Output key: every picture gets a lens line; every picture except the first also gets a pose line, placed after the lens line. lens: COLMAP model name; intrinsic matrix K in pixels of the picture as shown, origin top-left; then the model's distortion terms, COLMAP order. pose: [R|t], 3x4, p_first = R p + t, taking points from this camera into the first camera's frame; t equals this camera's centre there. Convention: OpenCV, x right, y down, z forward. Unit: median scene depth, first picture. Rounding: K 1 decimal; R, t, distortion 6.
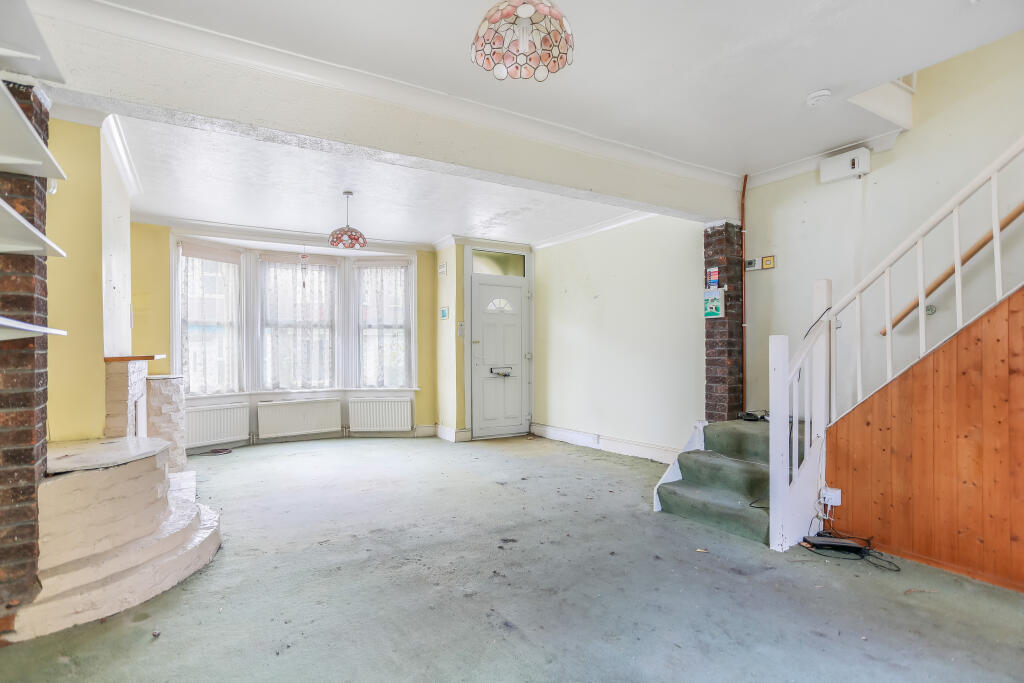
lens RADIAL K [[510.8, 0, 512.6], [0, 510.8, 347.6], [0, 0, 1]] dist [-0.033727, 0.022682]
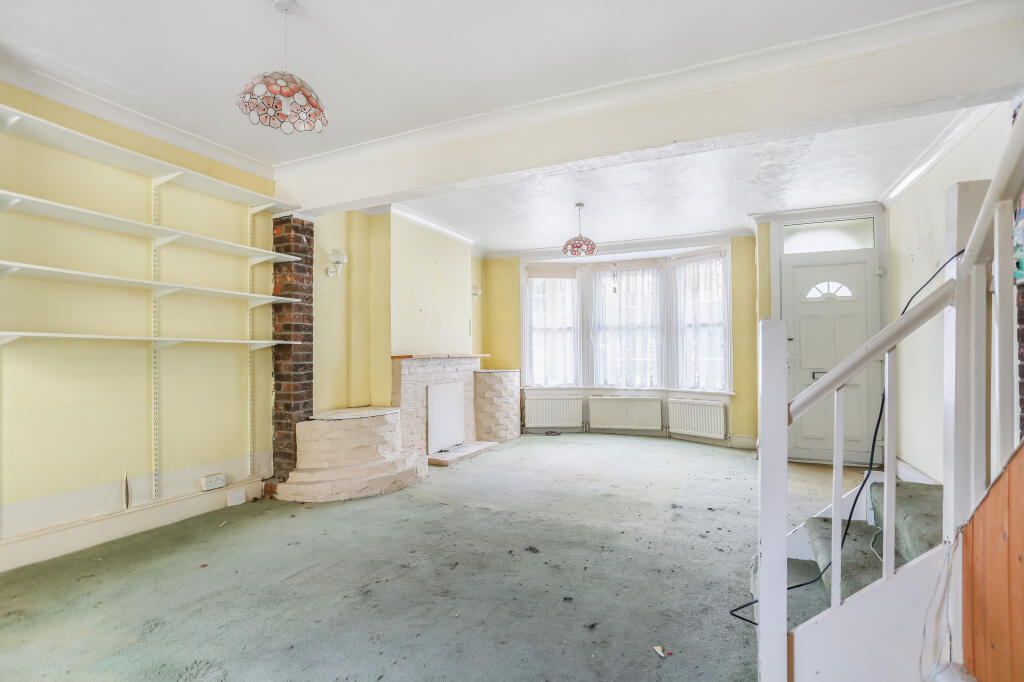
lens RADIAL K [[510.8, 0, 513.7], [0, 510.8, 345.8], [0, 0, 1]] dist [-0.033727, 0.022682]
pose [[0.558882, -0.011416, -0.829169, 0.371382], [0.008579, 0.999931, -0.007985, 0.001706], [0.829203, -0.002651, 0.558941, 0.211336]]
